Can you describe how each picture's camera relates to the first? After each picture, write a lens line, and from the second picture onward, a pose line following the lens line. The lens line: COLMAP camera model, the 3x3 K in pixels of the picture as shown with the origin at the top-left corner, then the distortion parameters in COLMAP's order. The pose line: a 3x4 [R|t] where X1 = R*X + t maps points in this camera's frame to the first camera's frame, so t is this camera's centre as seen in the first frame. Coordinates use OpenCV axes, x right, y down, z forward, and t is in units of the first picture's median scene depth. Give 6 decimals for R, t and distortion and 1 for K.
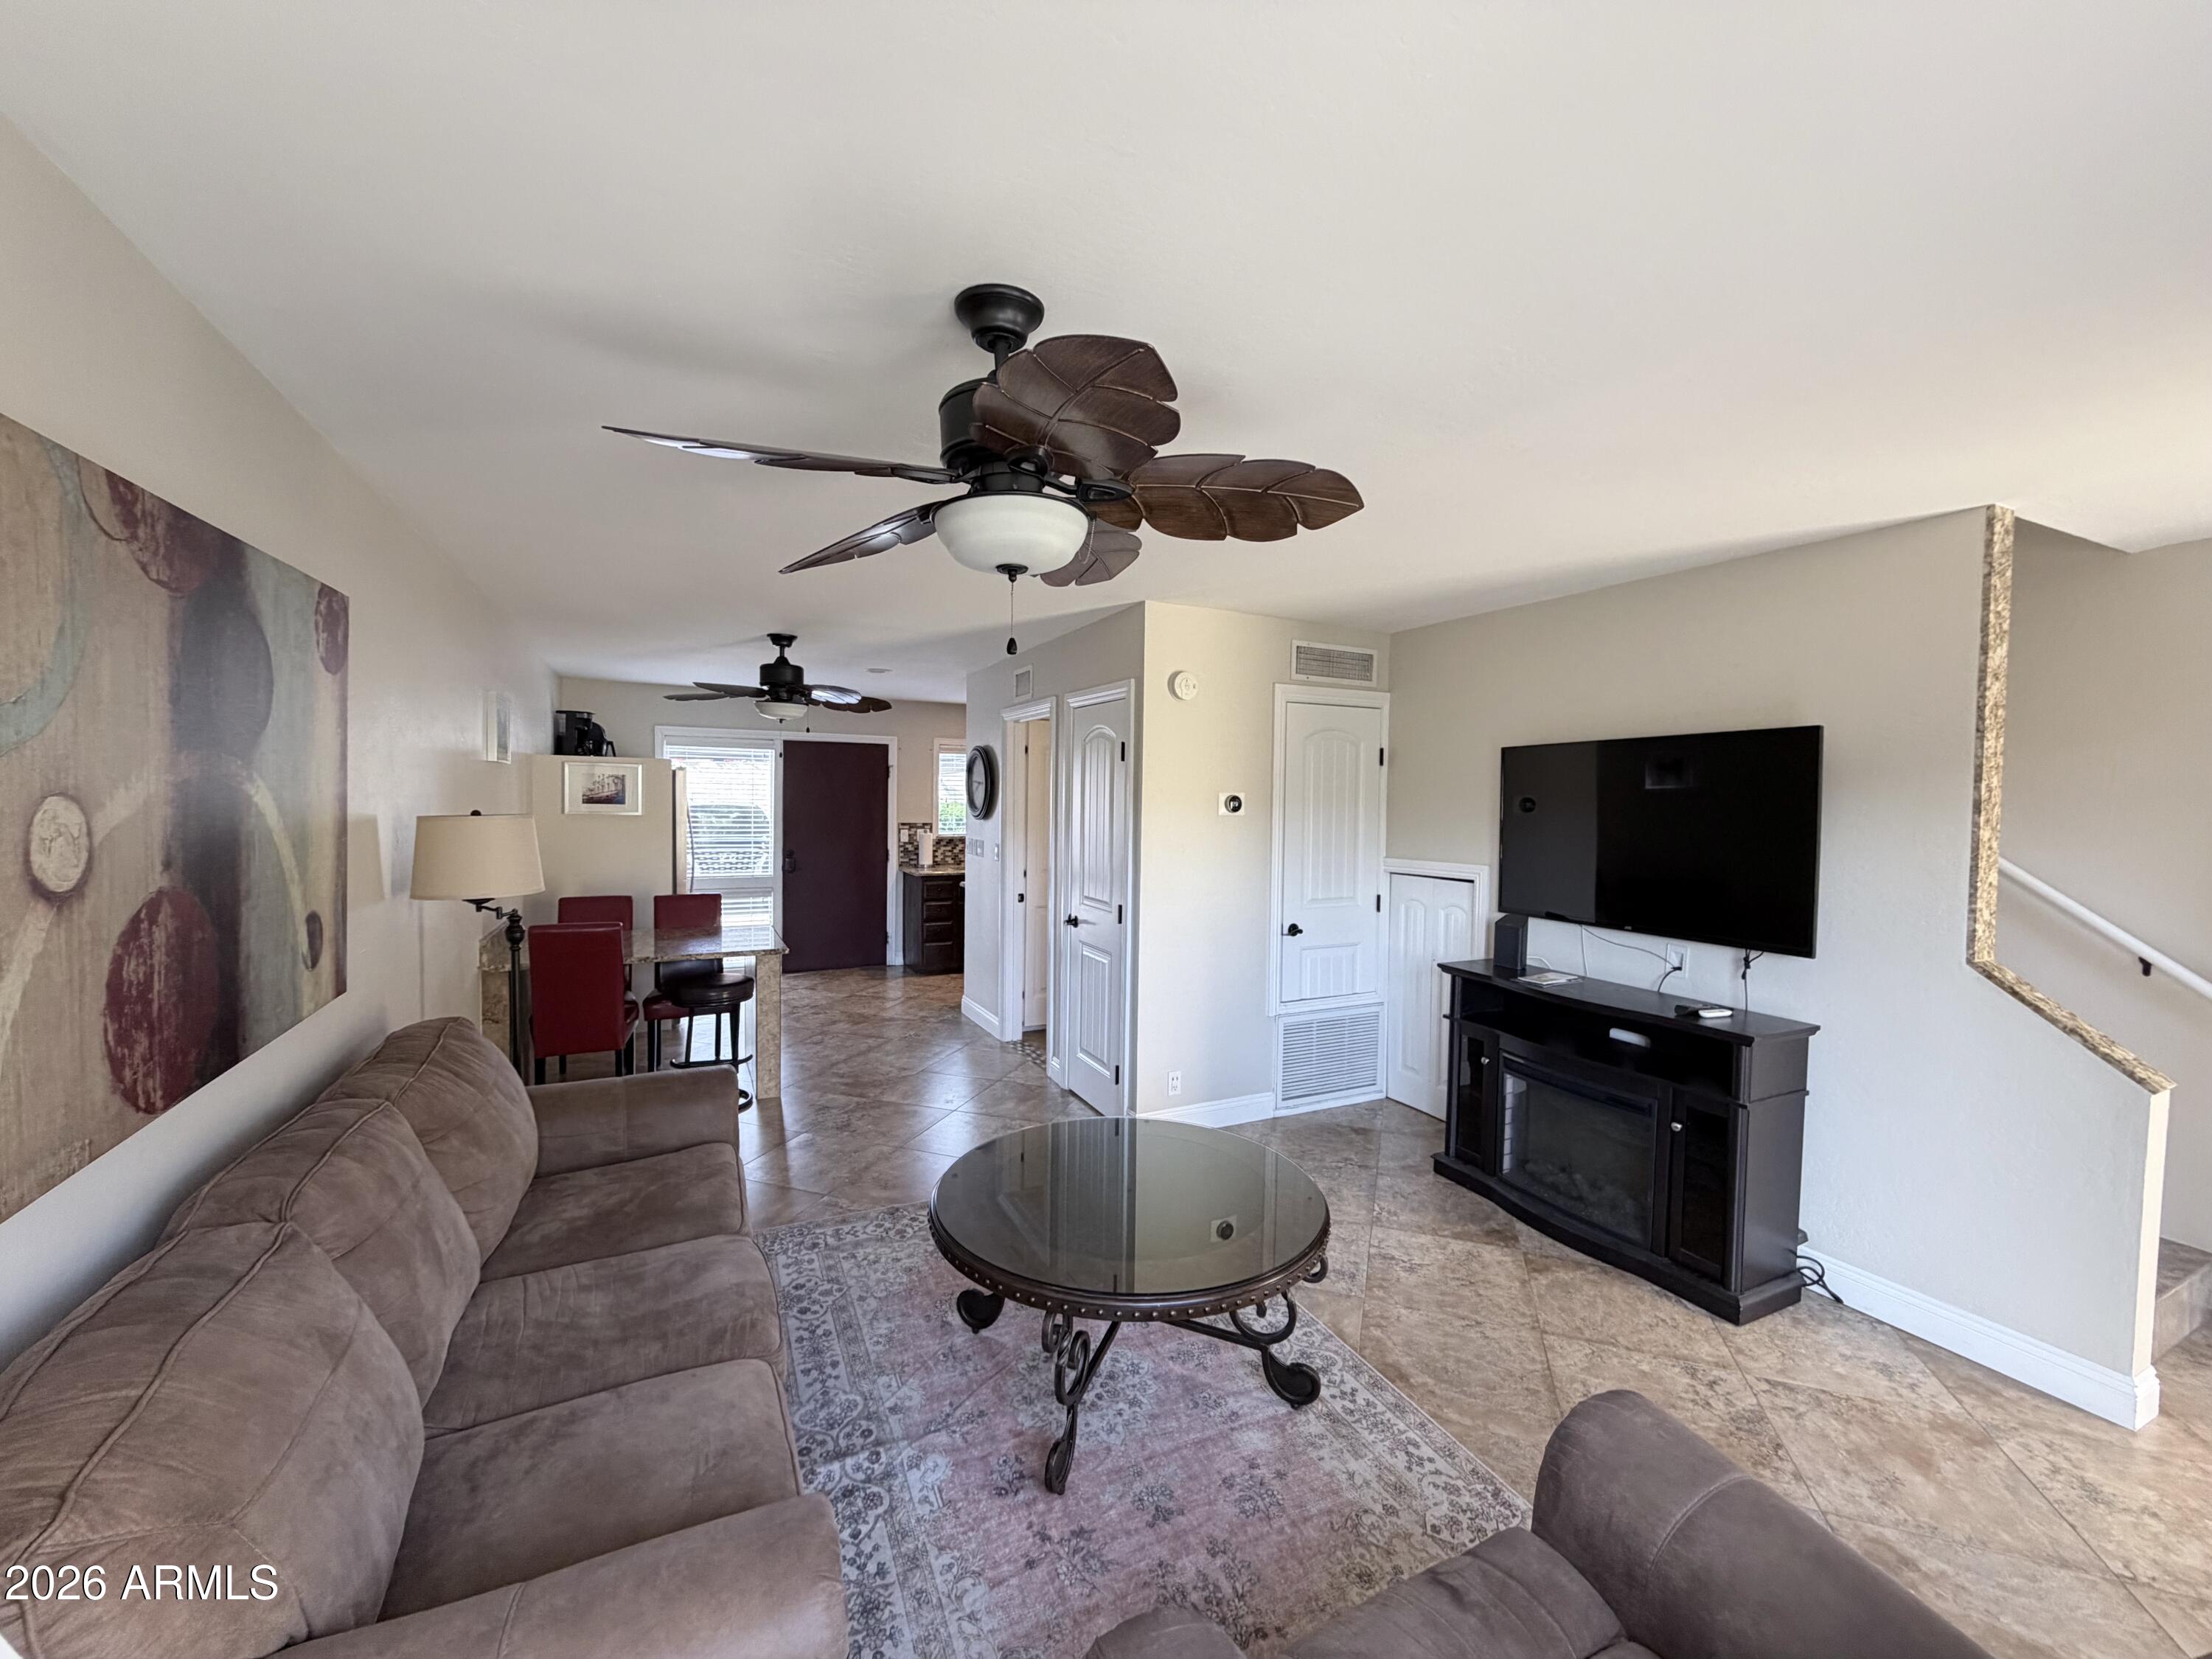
lens RADIAL K [[881.4, 0, 1096.8], [0, 881.4, 829.6], [0, 0, 1]] dist [-0.002949, -0.000424]
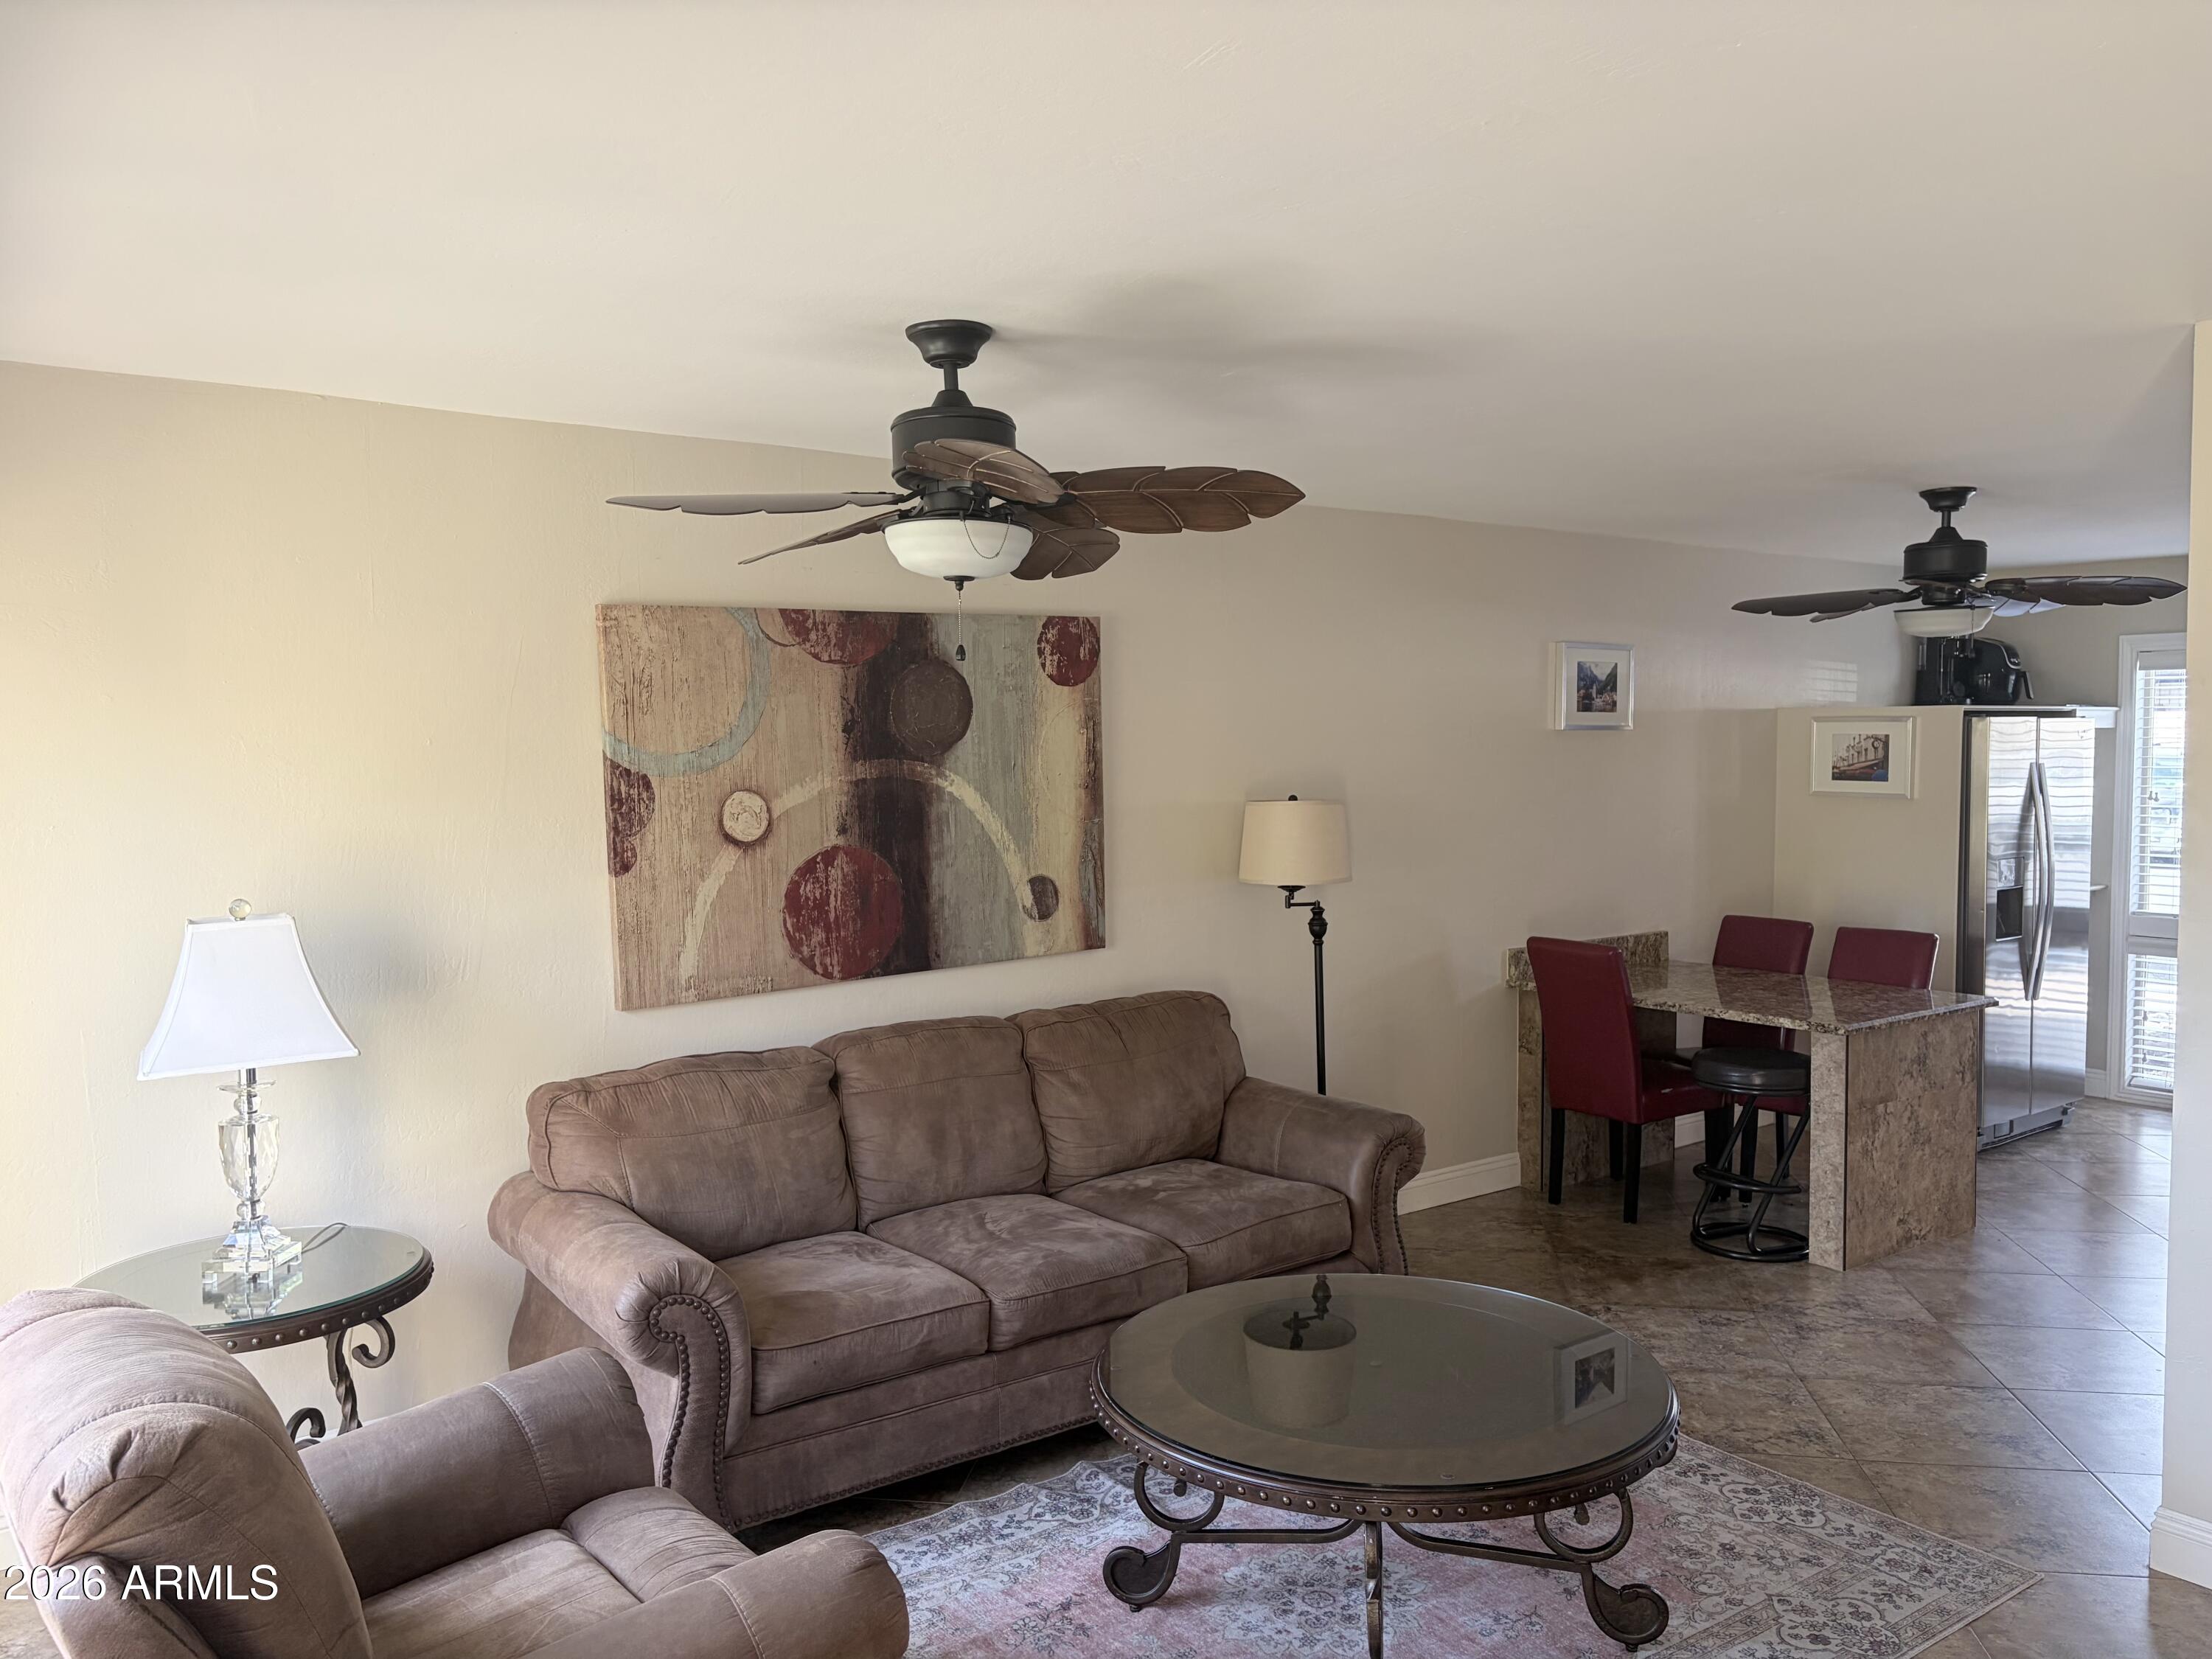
lens RADIAL K [[1652.6, 0, 1093.4], [0, 1652.6, 828.7], [0, 0, 1]] dist [0.014914, -0.031153]
pose [[0.181912, 0.037767, -0.982589, 2.093834], [-0.024986, 0.999117, 0.033777, -0.081361], [0.982997, 0.018406, 0.182695, 0.910823]]
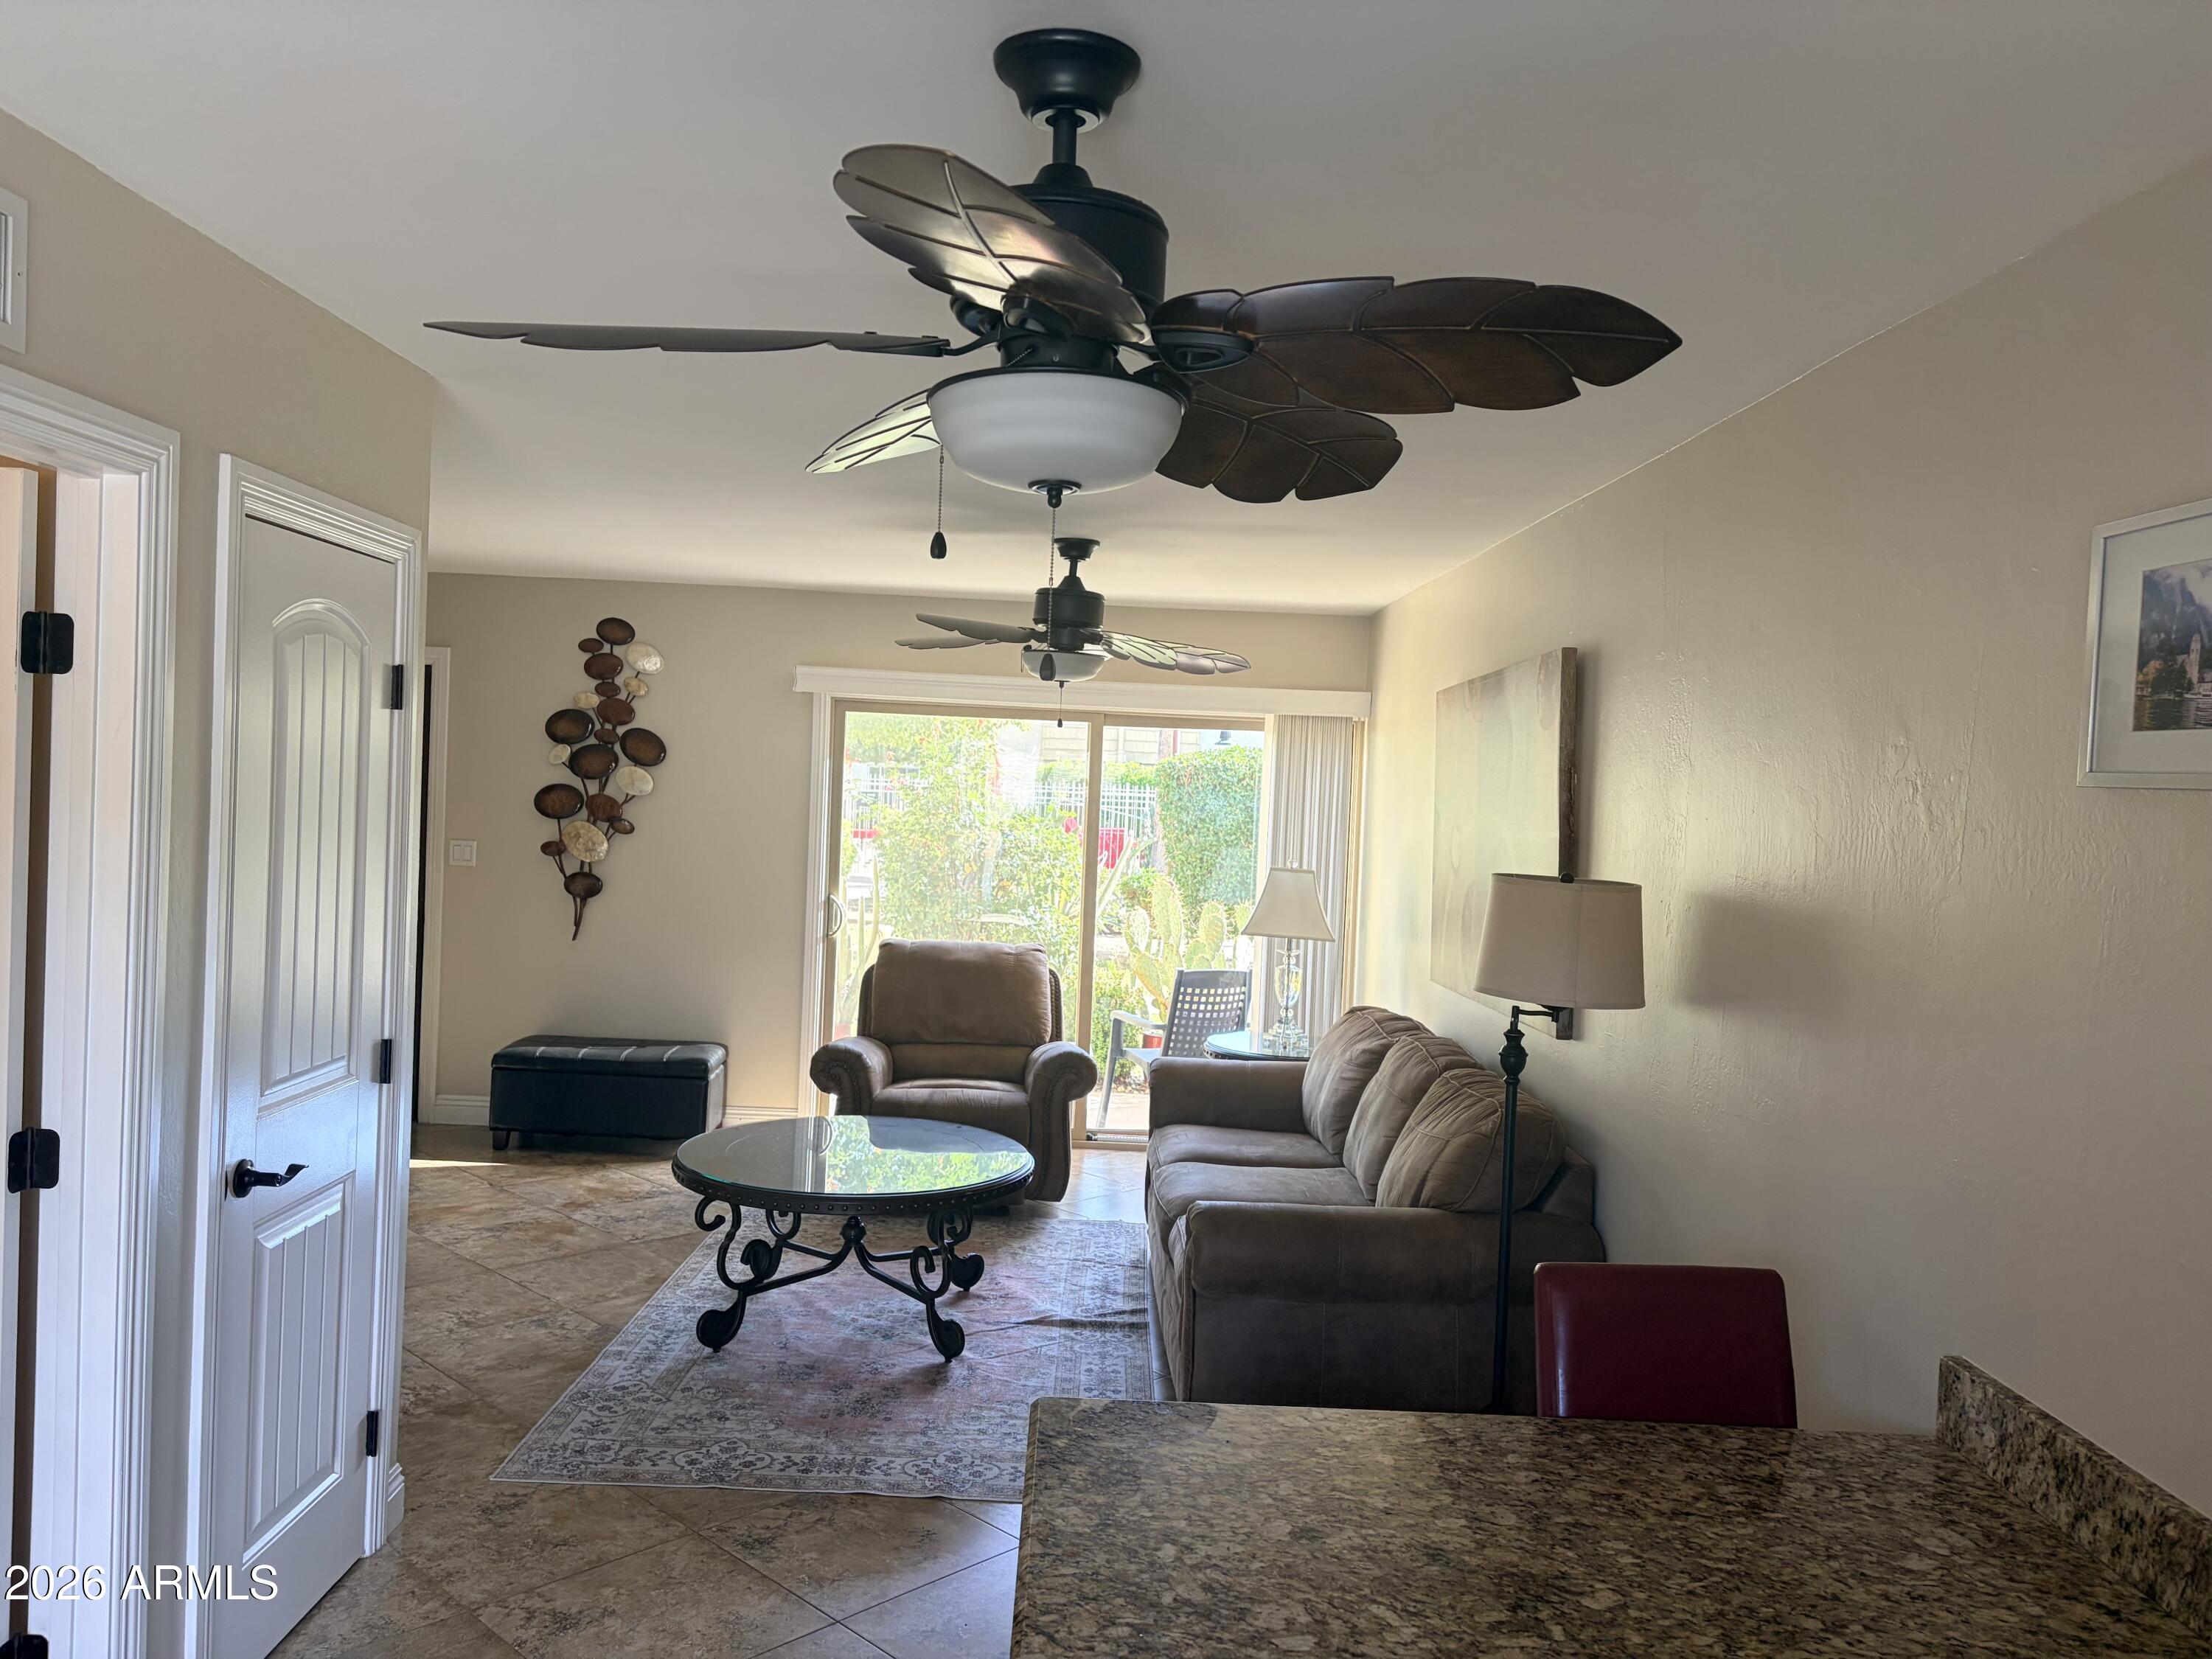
lens RADIAL K [[1652.6, 0, 1096.7], [0, 1652.6, 831.3], [0, 0, 1]] dist [0.014914, -0.031153]
pose [[-0.906571, -0.069398, 0.416308, -1.806648], [-0.048607, 0.996993, 0.060350, -0.232633], [-0.419244, 0.034476, -0.907219, 4.622200]]
